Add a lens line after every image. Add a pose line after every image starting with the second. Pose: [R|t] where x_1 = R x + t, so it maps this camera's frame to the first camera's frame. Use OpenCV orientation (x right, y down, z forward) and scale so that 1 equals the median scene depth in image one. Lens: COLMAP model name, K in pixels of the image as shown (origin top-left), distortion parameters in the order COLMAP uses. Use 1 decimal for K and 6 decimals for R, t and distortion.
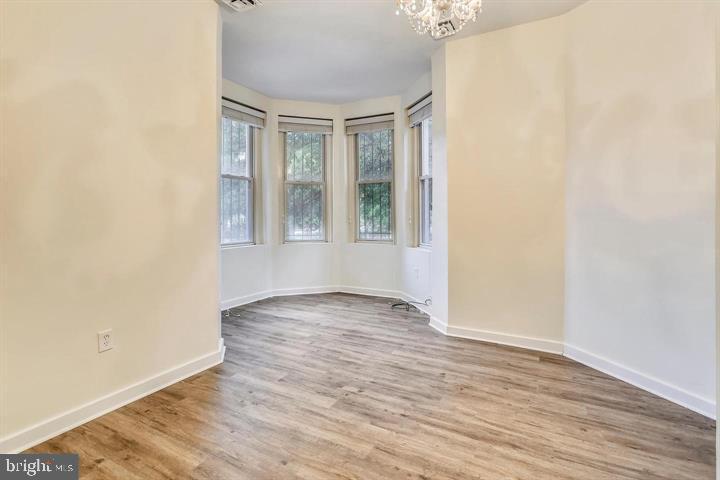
lens RADIAL K [[354.8, 0, 360.0], [0, 354.8, 237.3], [0, 0, 1]] dist [-0.010326, 0.002369]
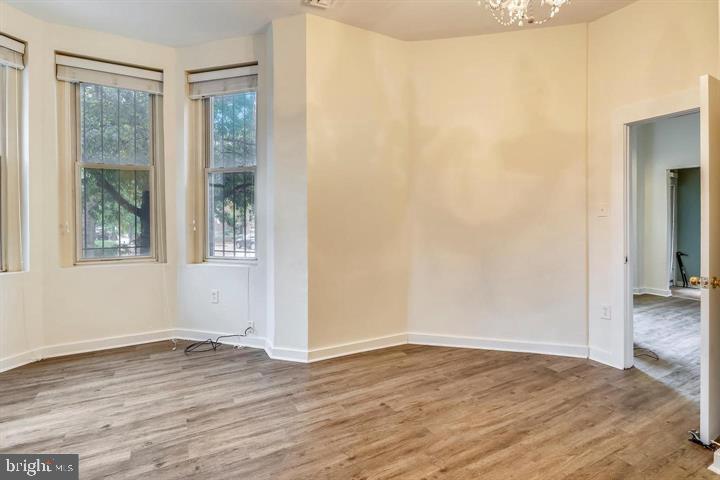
lens RADIAL K [[354.8, 0, 362.5], [0, 354.8, 233.7], [0, 0, 1]] dist [-0.010326, 0.002369]
pose [[0.539030, -0.033893, 0.841605, -0.470539], [0.055133, 0.998467, 0.004898, -0.030868], [-0.840480, 0.043760, 0.540072, 0.530885]]
